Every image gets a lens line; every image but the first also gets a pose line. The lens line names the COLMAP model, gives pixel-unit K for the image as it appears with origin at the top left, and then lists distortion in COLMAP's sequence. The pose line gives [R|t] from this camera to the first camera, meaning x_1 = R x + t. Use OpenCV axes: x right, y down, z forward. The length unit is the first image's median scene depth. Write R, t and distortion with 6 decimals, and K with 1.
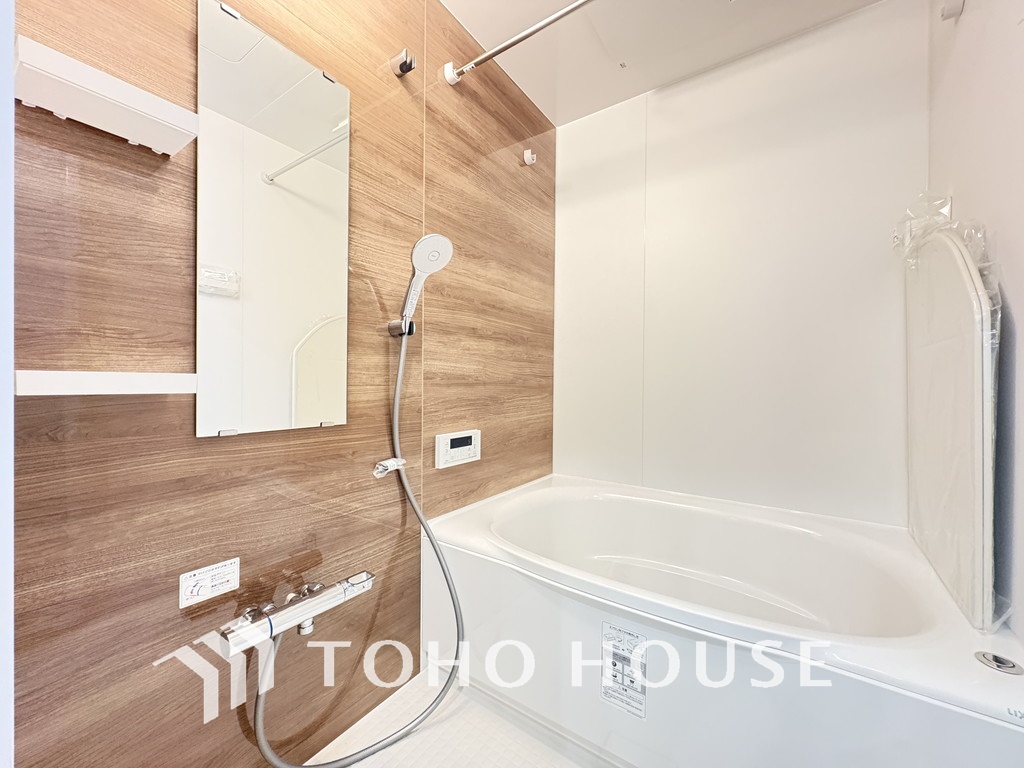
lens RADIAL K [[404.5, 0, 513.5], [0, 404.5, 382.1], [0, 0, 1]] dist [-0.002999, -0.000186]
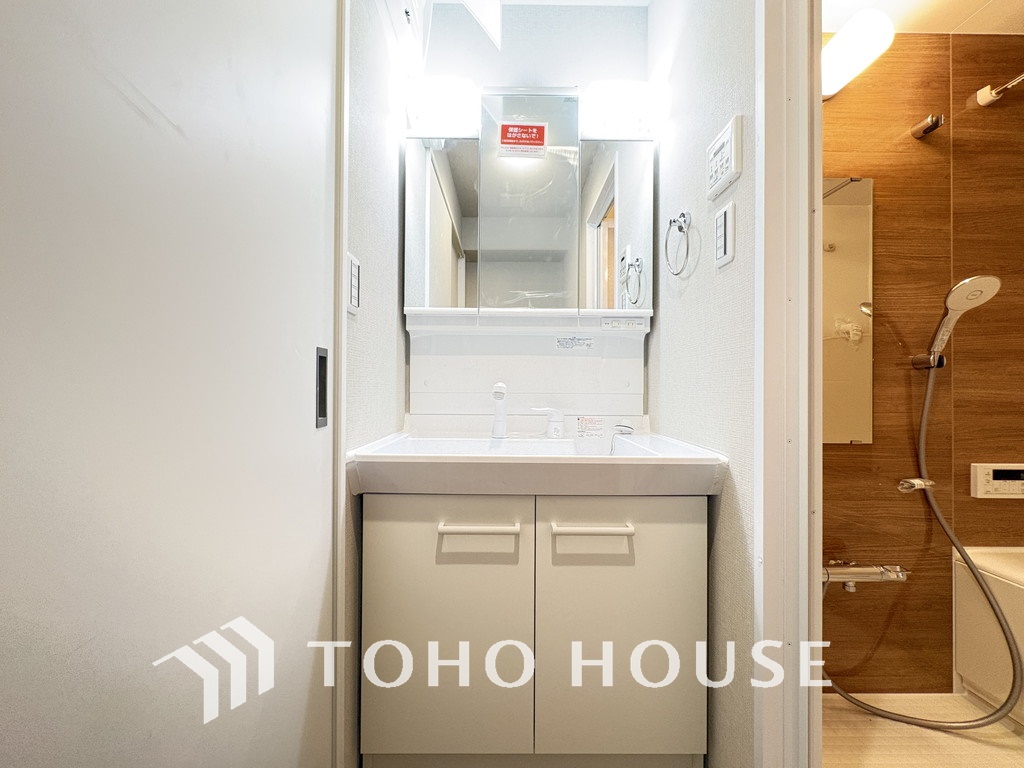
lens RADIAL K [[404.5, 0, 501.3], [0, 404.5, 387.2], [0, 0, 1]] dist [-0.002999, -0.000186]
pose [[0.561118, -0.012062, -0.827648, -0.019368], [-0.001619, 0.999876, -0.015670, -0.043544], [0.827734, 0.010132, 0.561029, -0.577727]]
